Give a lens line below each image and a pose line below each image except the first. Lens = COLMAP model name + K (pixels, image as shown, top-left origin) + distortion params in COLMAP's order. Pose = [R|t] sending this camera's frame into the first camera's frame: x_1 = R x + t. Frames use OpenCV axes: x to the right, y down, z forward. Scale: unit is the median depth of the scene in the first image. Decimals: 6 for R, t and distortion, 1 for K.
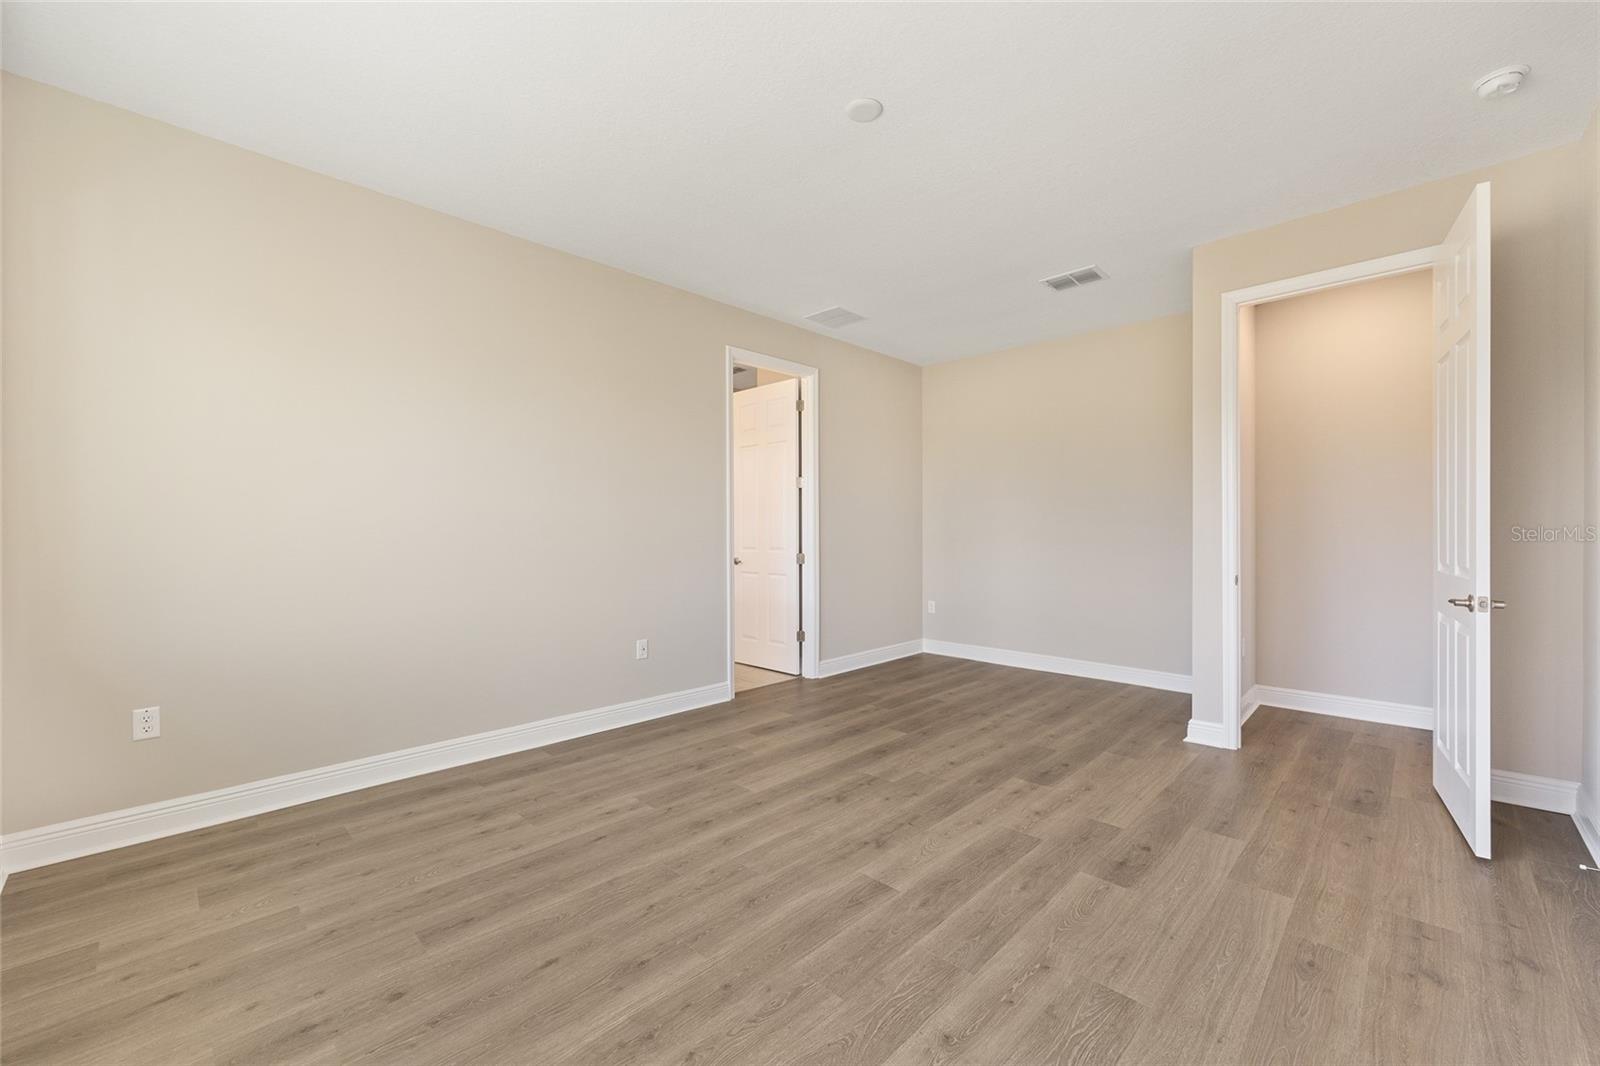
lens RADIAL K [[639.6, 0, 800.6], [0, 639.6, 534.6], [0, 0, 1]] dist [-0.001007, 0.000113]
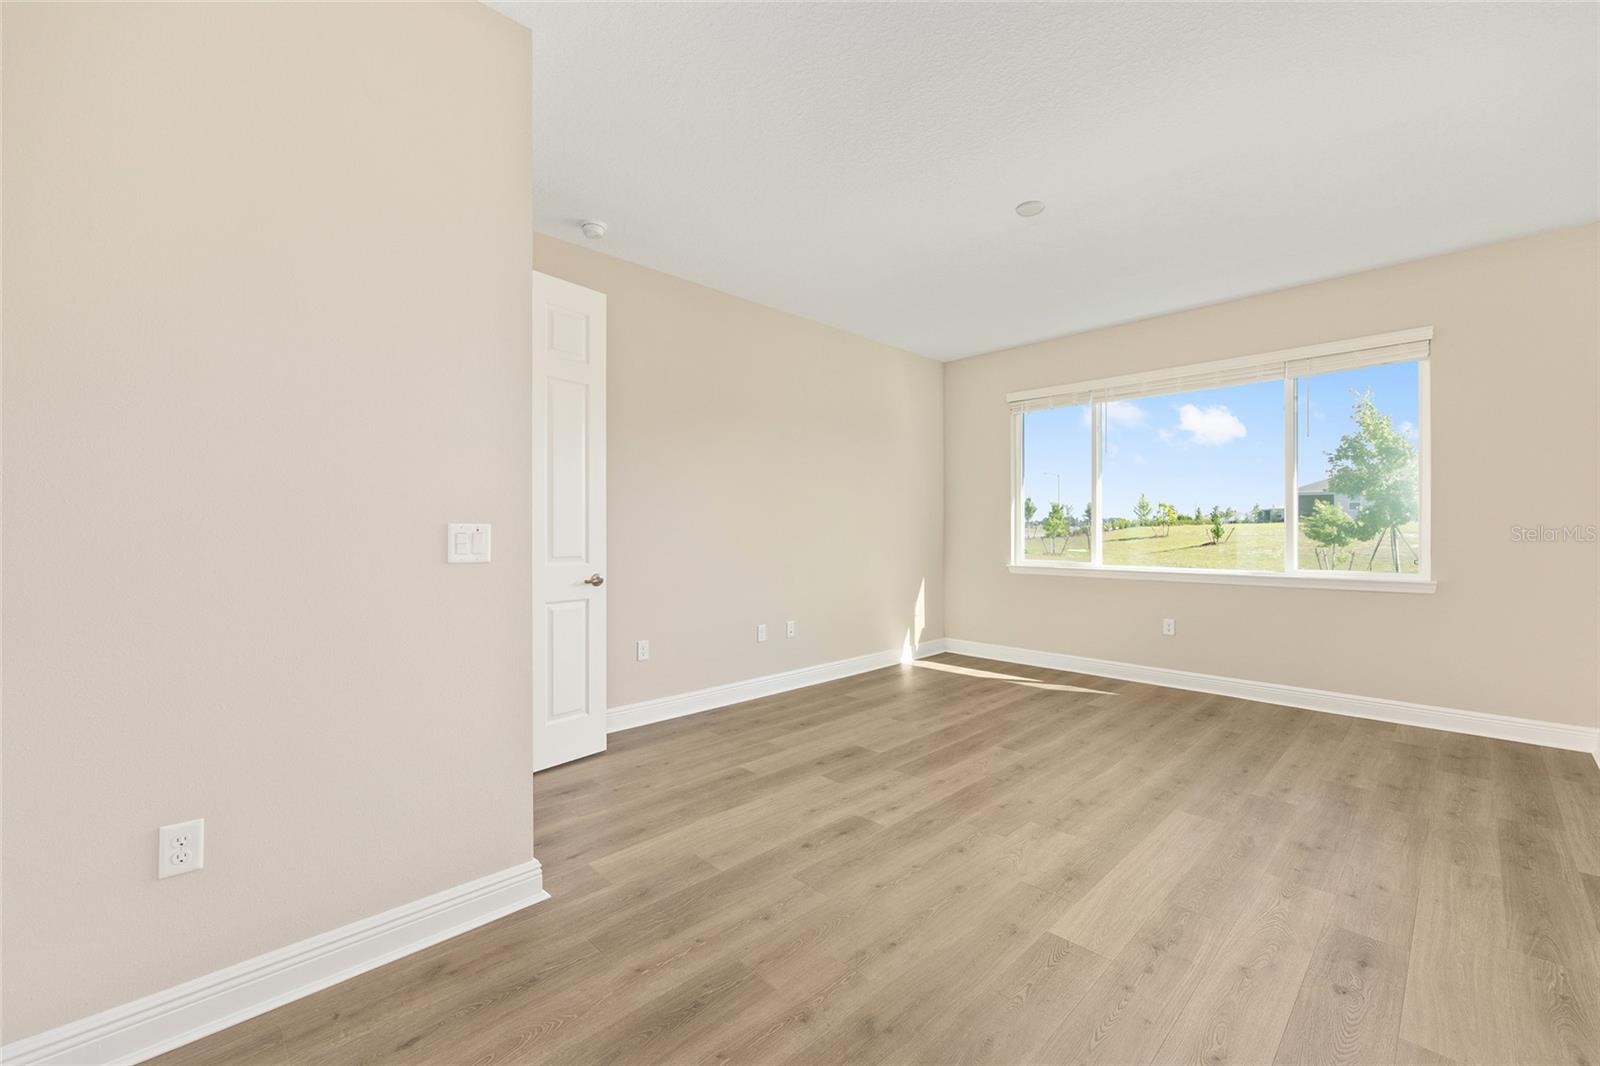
lens RADIAL K [[639.6, 0, 800.6], [0, 639.6, 534.6], [0, 0, 1]] dist [-0.001007, 0.000113]
pose [[-0.999531, 0.002977, 0.030487, 0.477795], [0.003443, 0.999878, 0.015250, -0.012398], [-0.030438, 0.015348, -0.999419, 2.082424]]
